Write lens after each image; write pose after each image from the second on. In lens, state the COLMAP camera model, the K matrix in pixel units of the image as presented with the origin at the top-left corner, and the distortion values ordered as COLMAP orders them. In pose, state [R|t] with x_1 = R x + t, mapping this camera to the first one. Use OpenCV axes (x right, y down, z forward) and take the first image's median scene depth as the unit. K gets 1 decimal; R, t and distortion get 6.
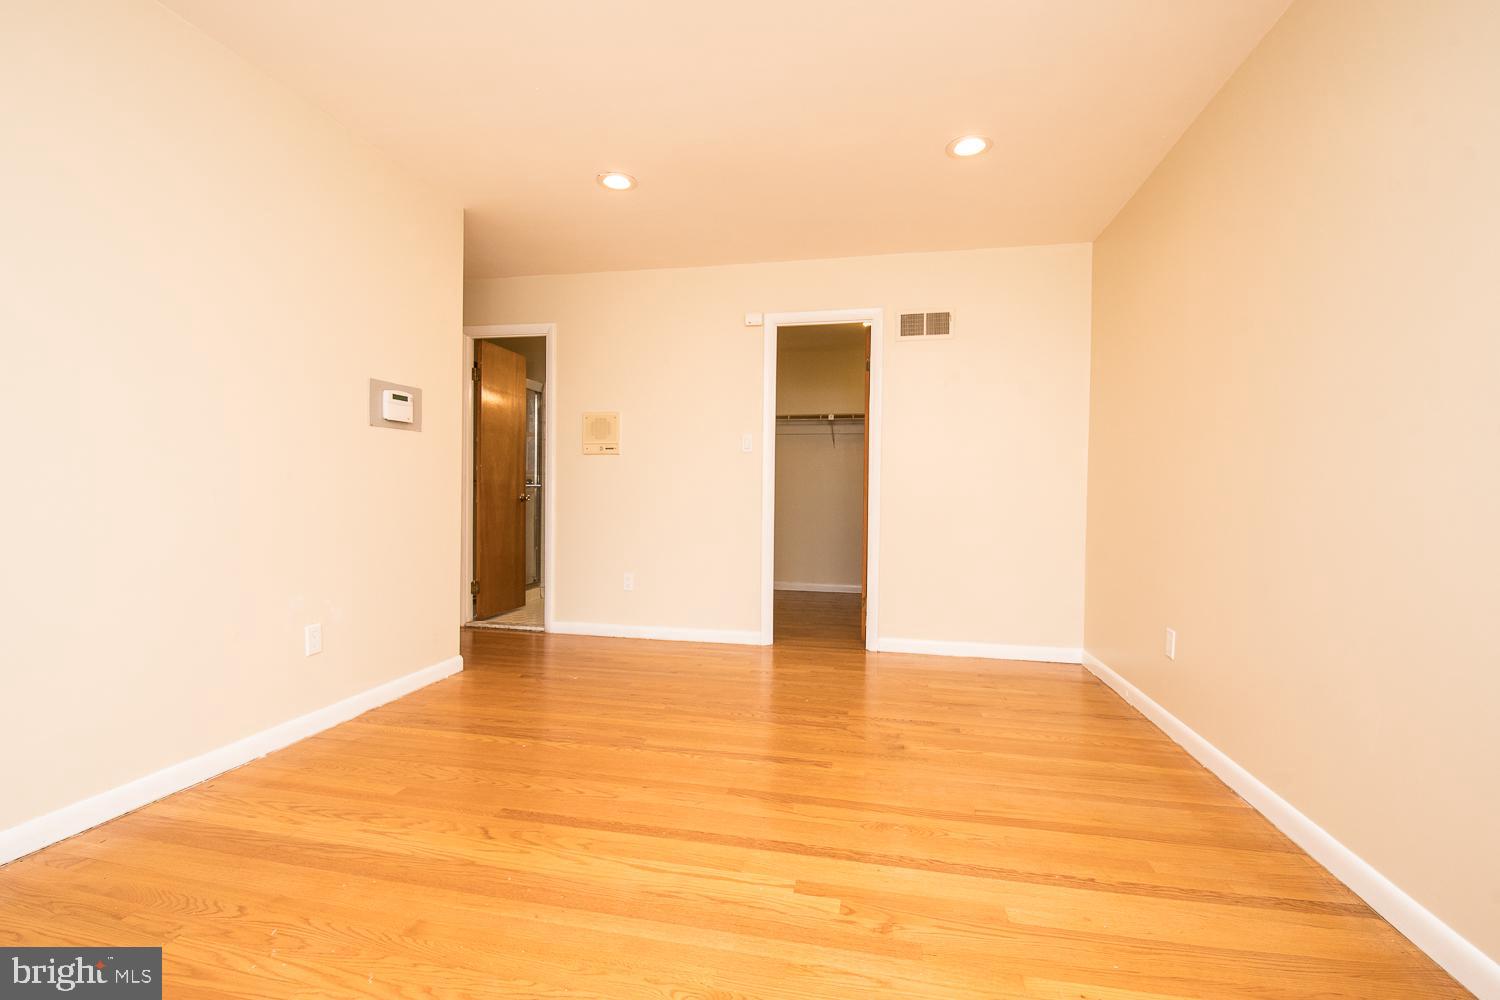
lens RADIAL K [[660.9, 0, 750.0], [0, 660.9, 500.0], [0, 0, 1]] dist [0.001970, -0.016670]
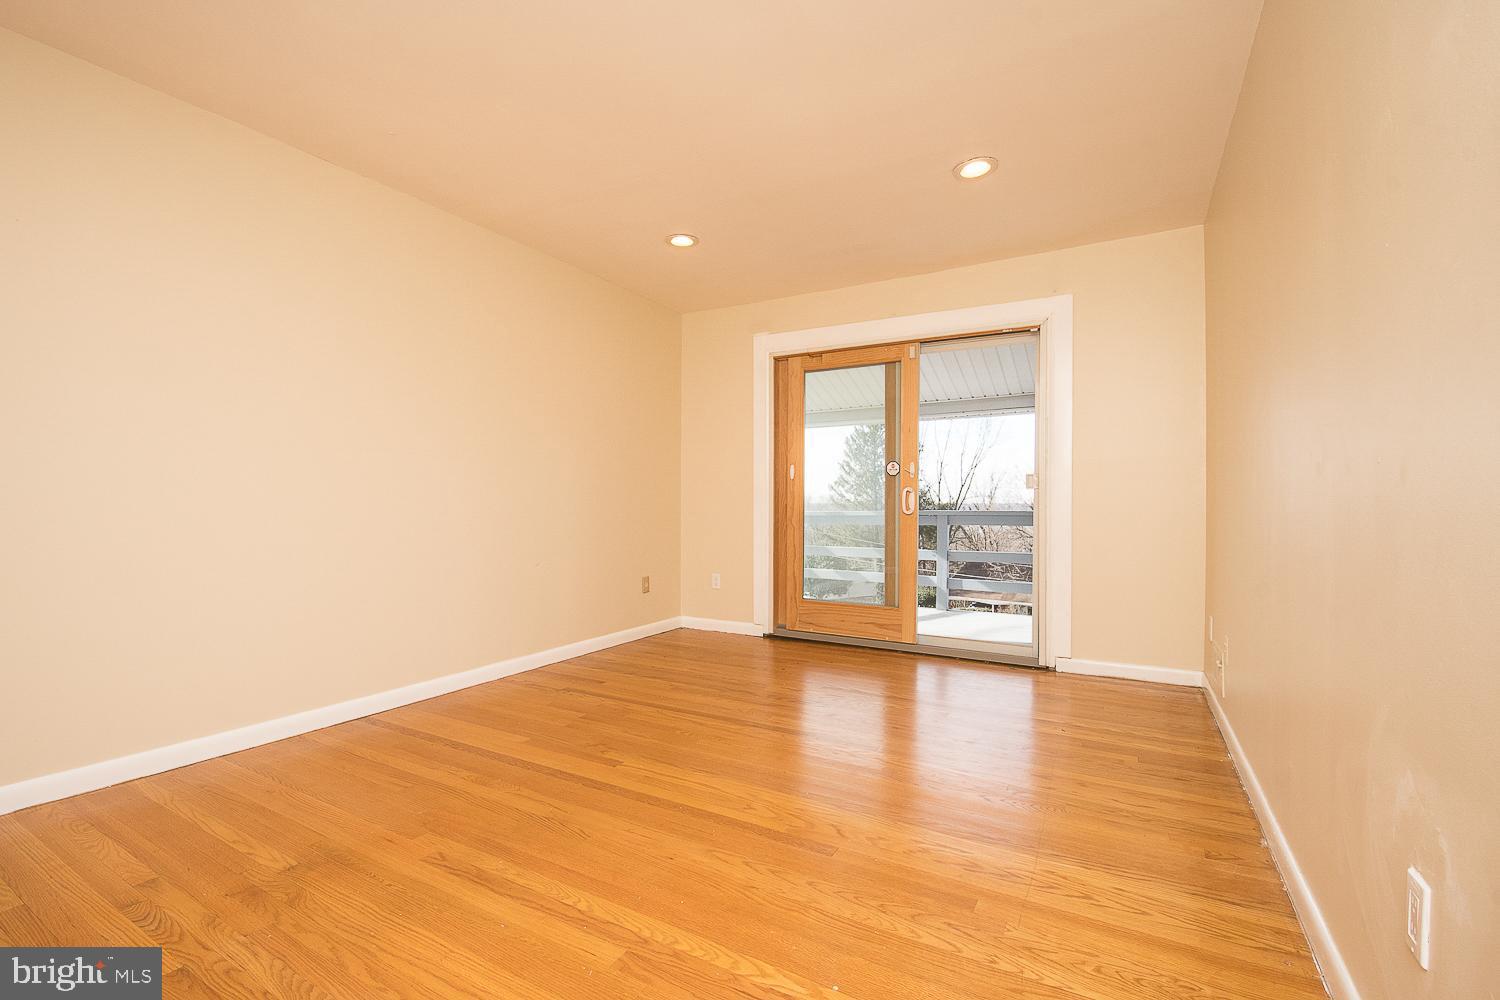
lens RADIAL K [[660.9, 0, 750.0], [0, 660.9, 500.0], [0, 0, 1]] dist [0.001970, -0.016670]
pose [[-0.950986, -0.015801, 0.308831, -0.563875], [-0.012871, 0.999851, 0.011522, -0.028930], [-0.308967, 0.006982, -0.951047, 1.974830]]
